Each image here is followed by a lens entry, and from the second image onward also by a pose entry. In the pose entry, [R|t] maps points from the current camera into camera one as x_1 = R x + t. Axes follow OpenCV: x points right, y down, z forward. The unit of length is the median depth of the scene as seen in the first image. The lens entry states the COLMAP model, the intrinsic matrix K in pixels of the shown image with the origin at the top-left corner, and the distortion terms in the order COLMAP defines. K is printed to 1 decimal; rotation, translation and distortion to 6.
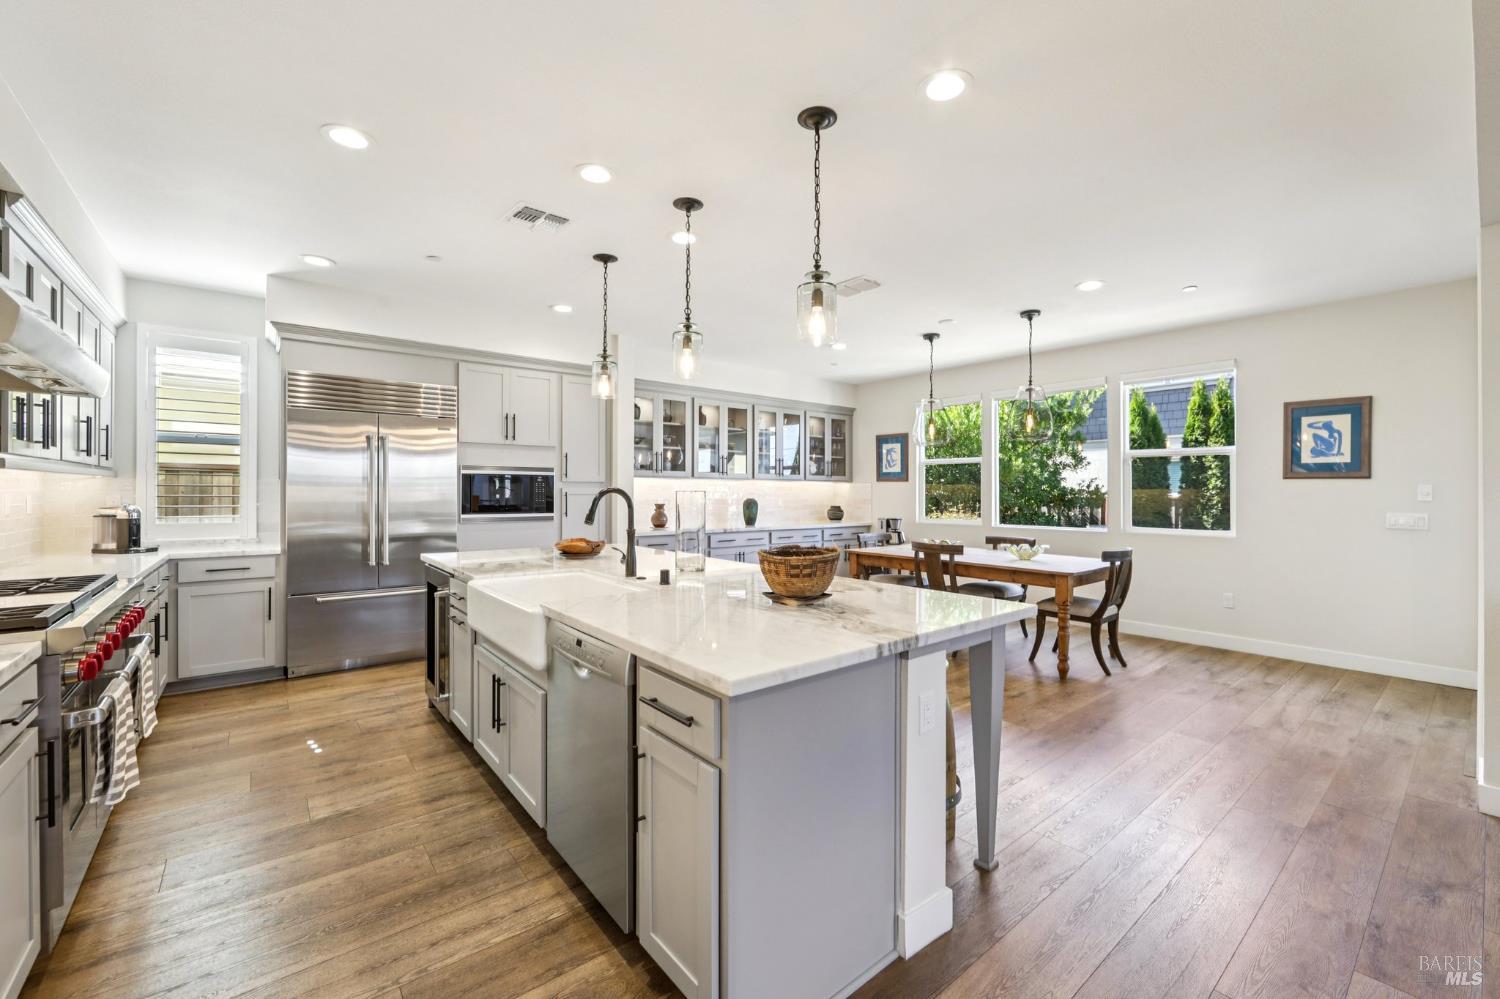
lens RADIAL K [[606.0, 0, 756.1], [0, 606.0, 493.6], [0, 0, 1]] dist [-0.012362, 0.000258]
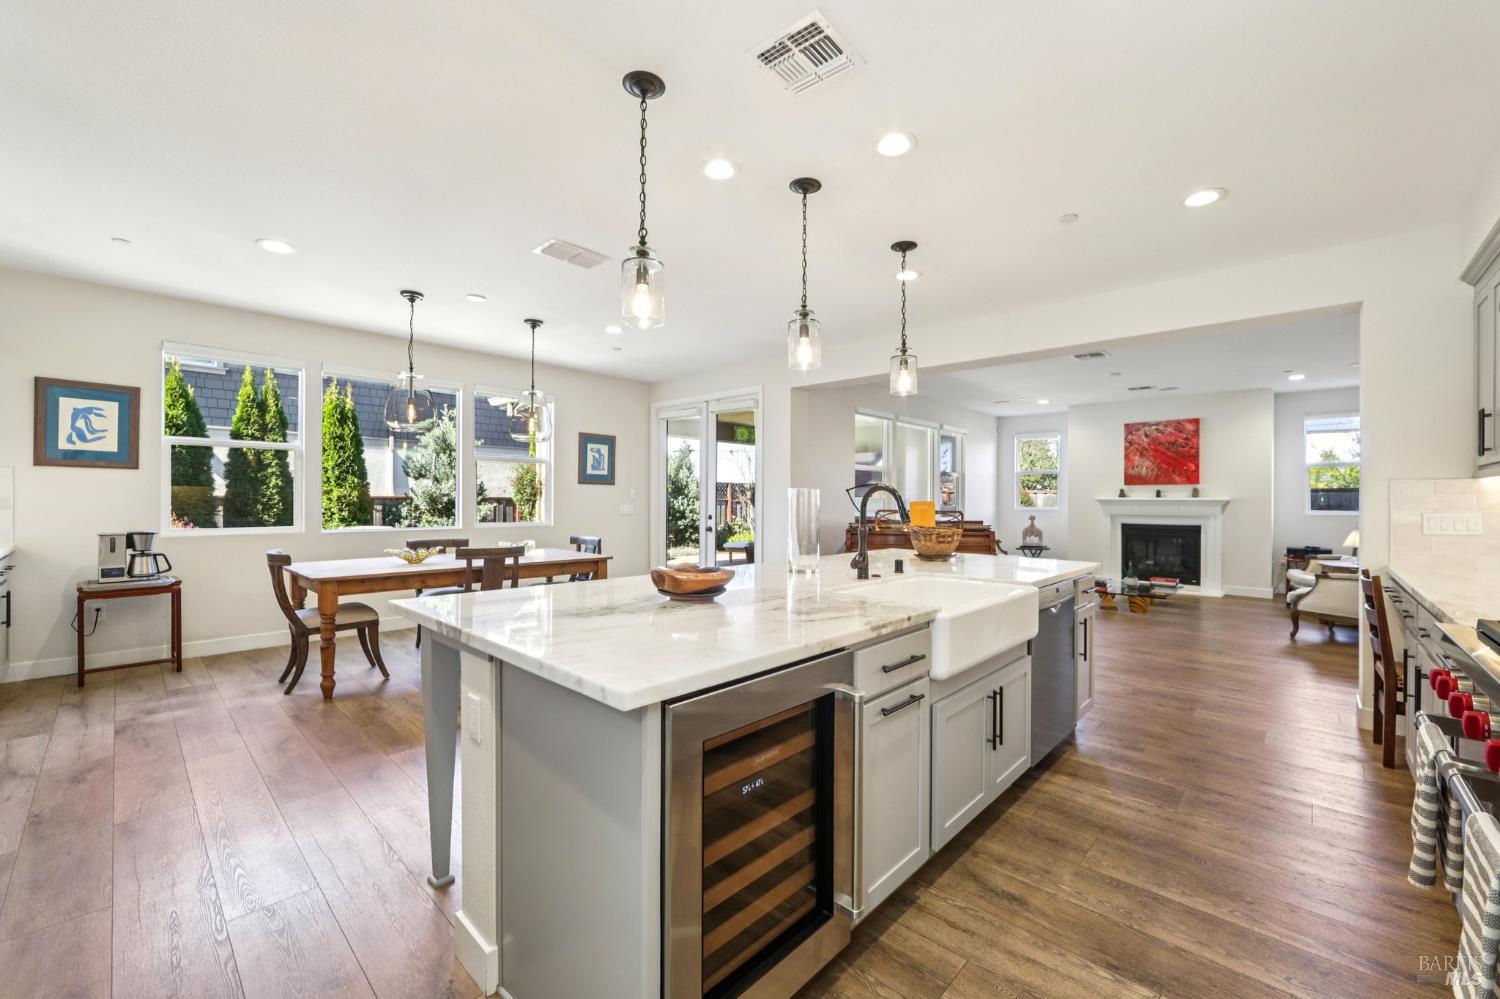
lens RADIAL K [[606.0, 0, 755.7], [0, 606.0, 500.7], [0, 0, 1]] dist [-0.012362, 0.000258]
pose [[-0.133330, -0.007553, 0.991043, -0.628764], [-0.007399, 0.999951, 0.006626, 0.004321], [-0.991044, -0.006449, -0.133379, 0.724899]]
